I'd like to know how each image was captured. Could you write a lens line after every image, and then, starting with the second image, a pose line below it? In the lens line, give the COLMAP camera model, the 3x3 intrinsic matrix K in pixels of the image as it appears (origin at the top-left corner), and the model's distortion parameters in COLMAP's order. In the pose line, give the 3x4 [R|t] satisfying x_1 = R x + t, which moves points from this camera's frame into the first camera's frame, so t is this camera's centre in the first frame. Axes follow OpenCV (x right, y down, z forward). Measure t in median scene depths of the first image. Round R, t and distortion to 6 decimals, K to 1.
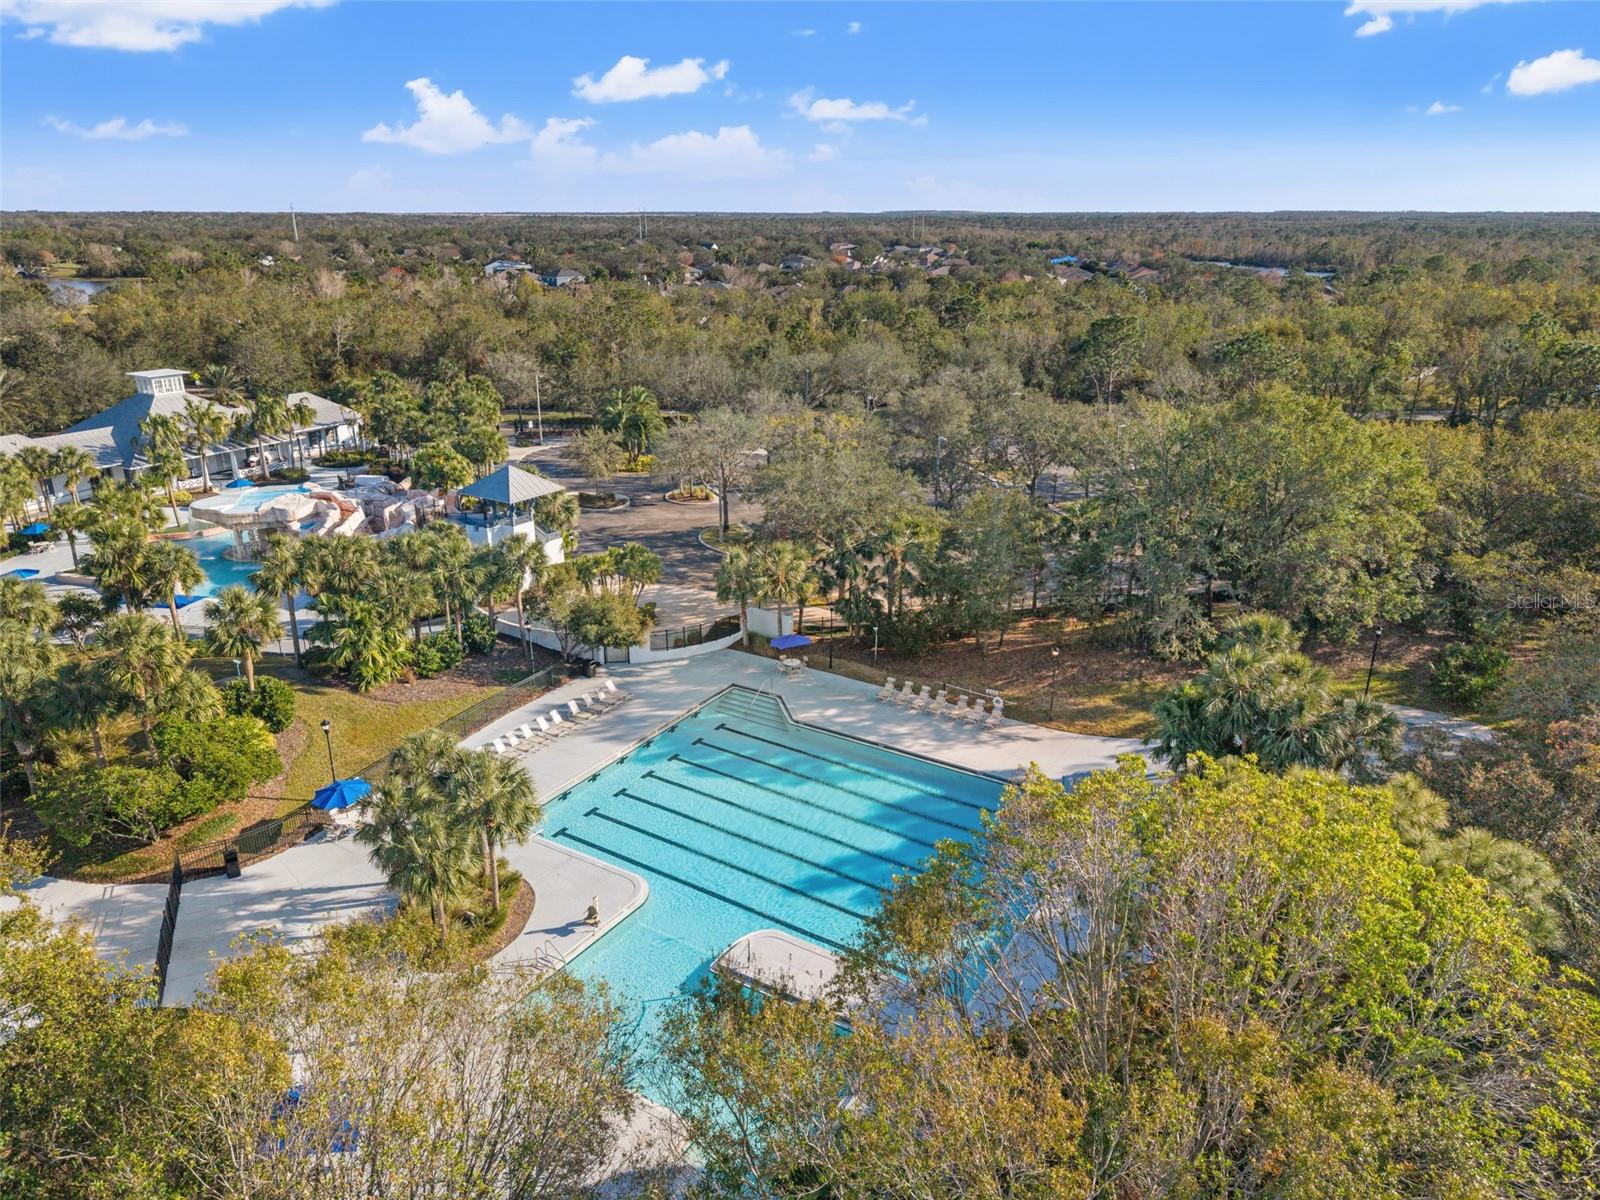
lens RADIAL K [[1115.7, 0, 800.0], [0, 1115.7, 604.4], [0, 0, 1]] dist [0.014618, 0.003232]
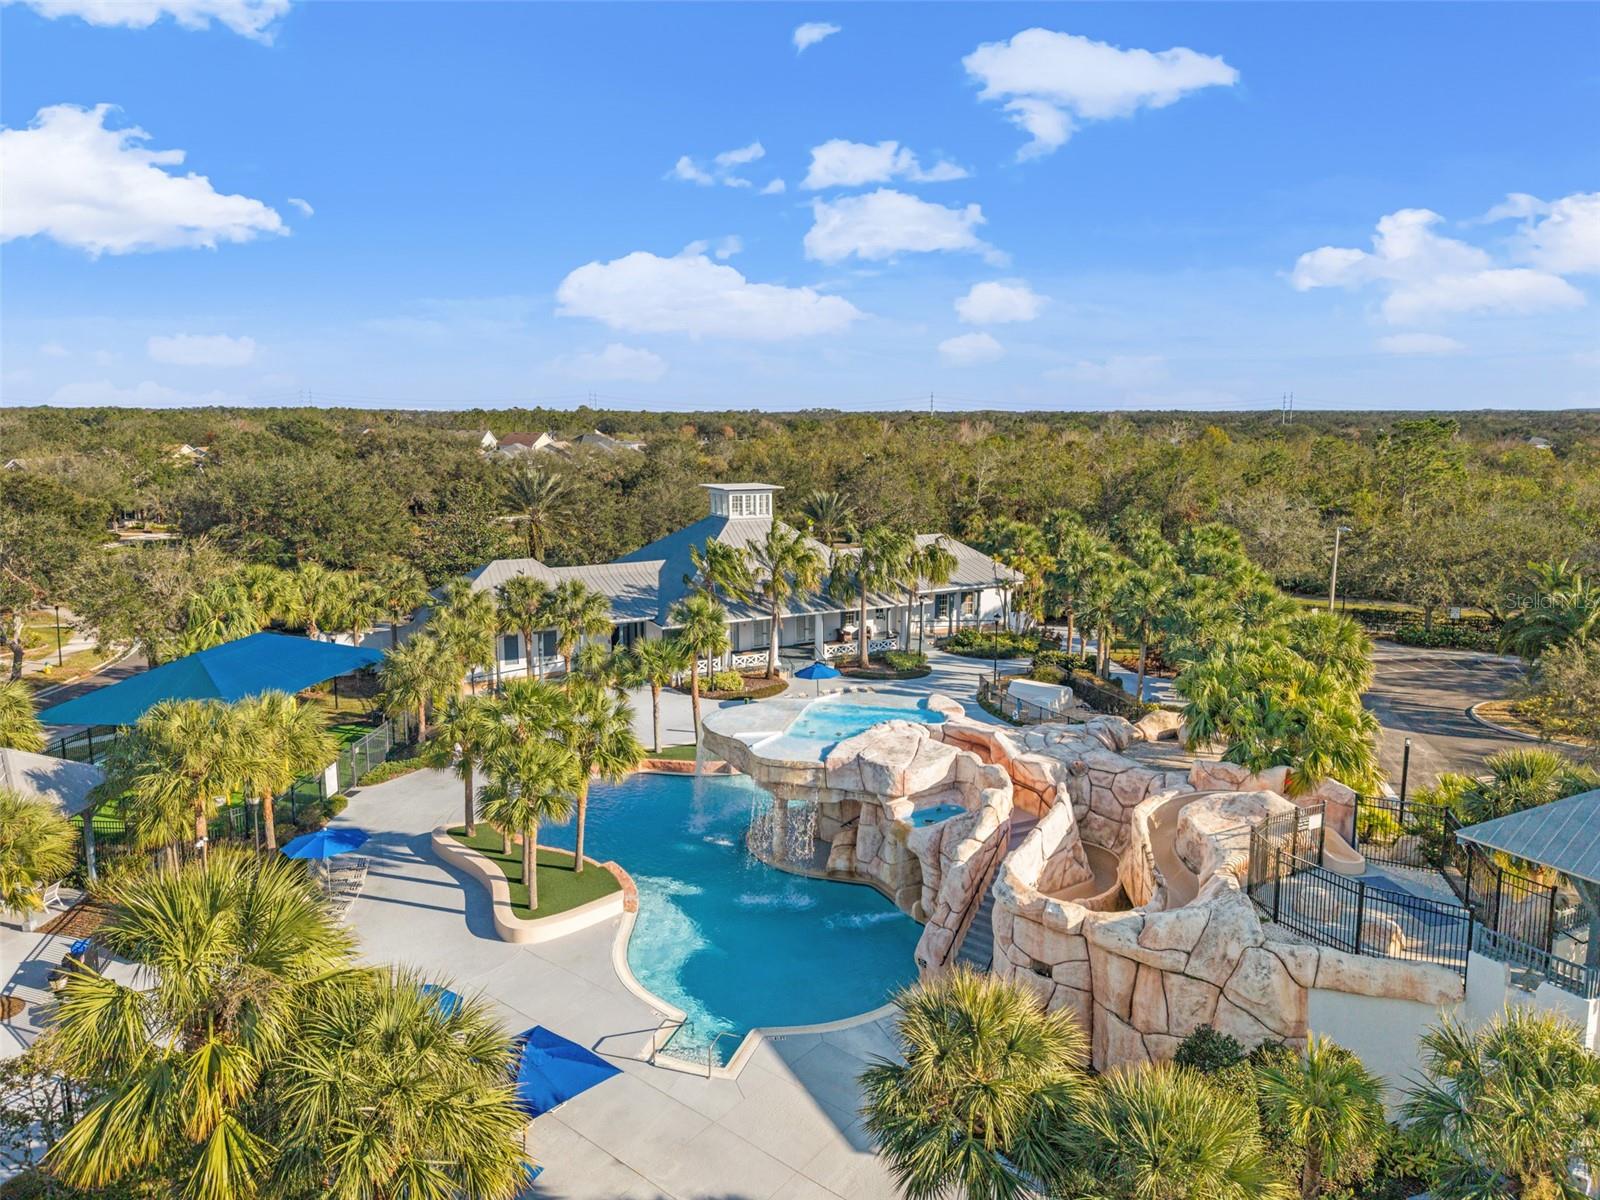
lens RADIAL K [[1115.7, 0, 799.3], [0, 1115.7, 599.5], [0, 0, 1]] dist [0.014618, 0.003232]
pose [[0.869207, 0.086980, -0.486738, -0.223865], [-0.168708, 0.977503, -0.126595, -0.066090], [0.464777, 0.192153, 0.864326, 0.472659]]
